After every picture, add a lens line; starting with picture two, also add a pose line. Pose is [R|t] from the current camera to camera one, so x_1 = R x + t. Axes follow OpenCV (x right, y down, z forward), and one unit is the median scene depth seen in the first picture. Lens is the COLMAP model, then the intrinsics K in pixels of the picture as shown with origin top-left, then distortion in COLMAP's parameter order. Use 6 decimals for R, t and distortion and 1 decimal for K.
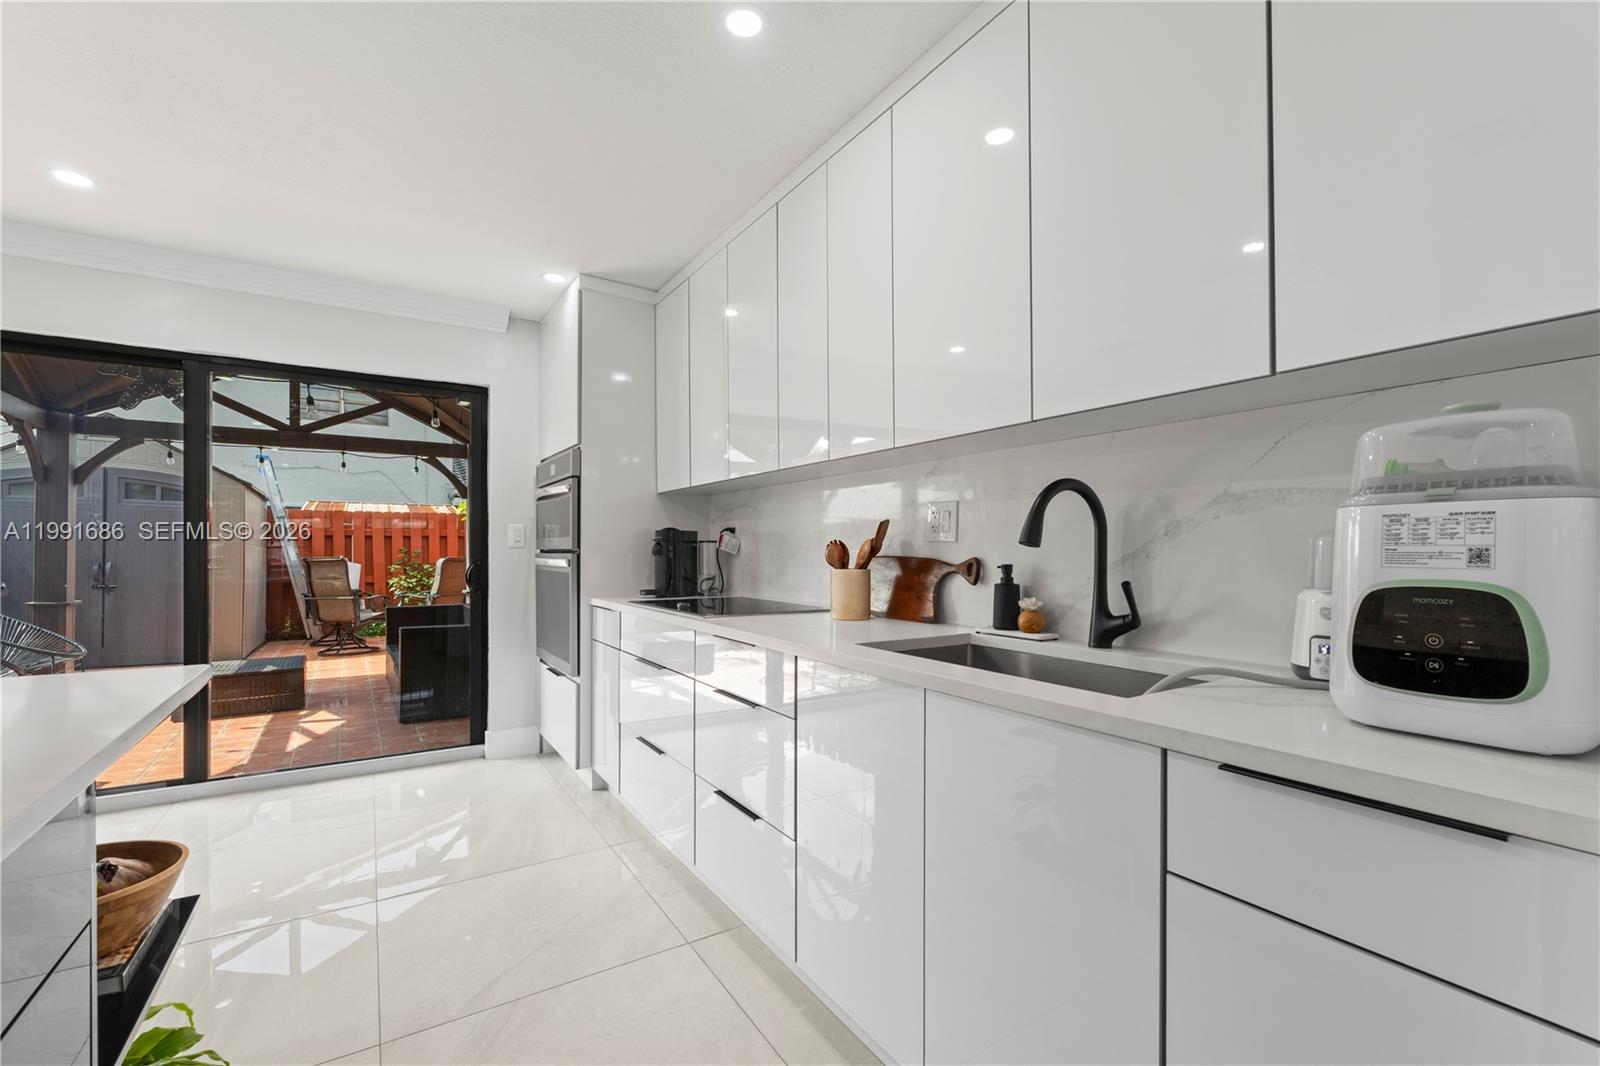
lens RADIAL K [[688.1, 0, 803.4], [0, 688.1, 551.3], [0, 0, 1]] dist [-0.000245, -0.000295]
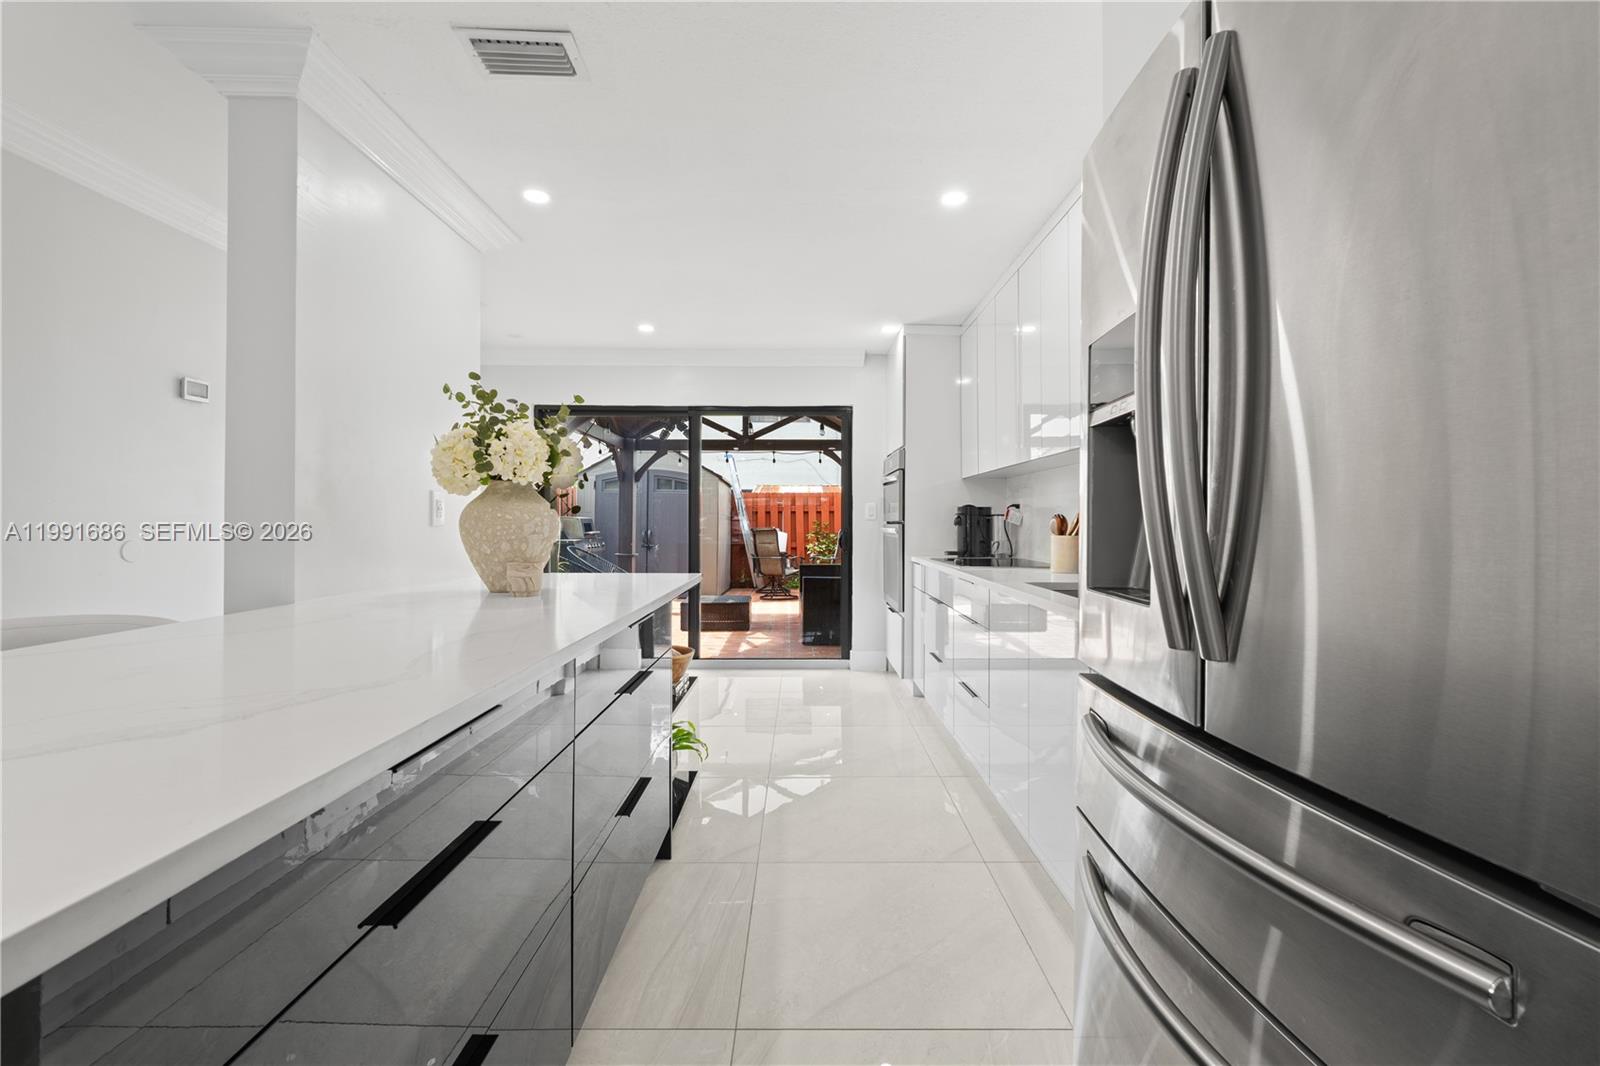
lens RADIAL K [[690.8, 0, 808.0], [0, 690.8, 520.4], [0, 0, 1]] dist [-0.000026, -0.000455]
pose [[0.849862, -0.002276, -0.527000, 0.185915], [-0.000180, 0.999989, -0.004609, 0.001430], [0.527005, 0.004012, 0.849853, -0.220187]]
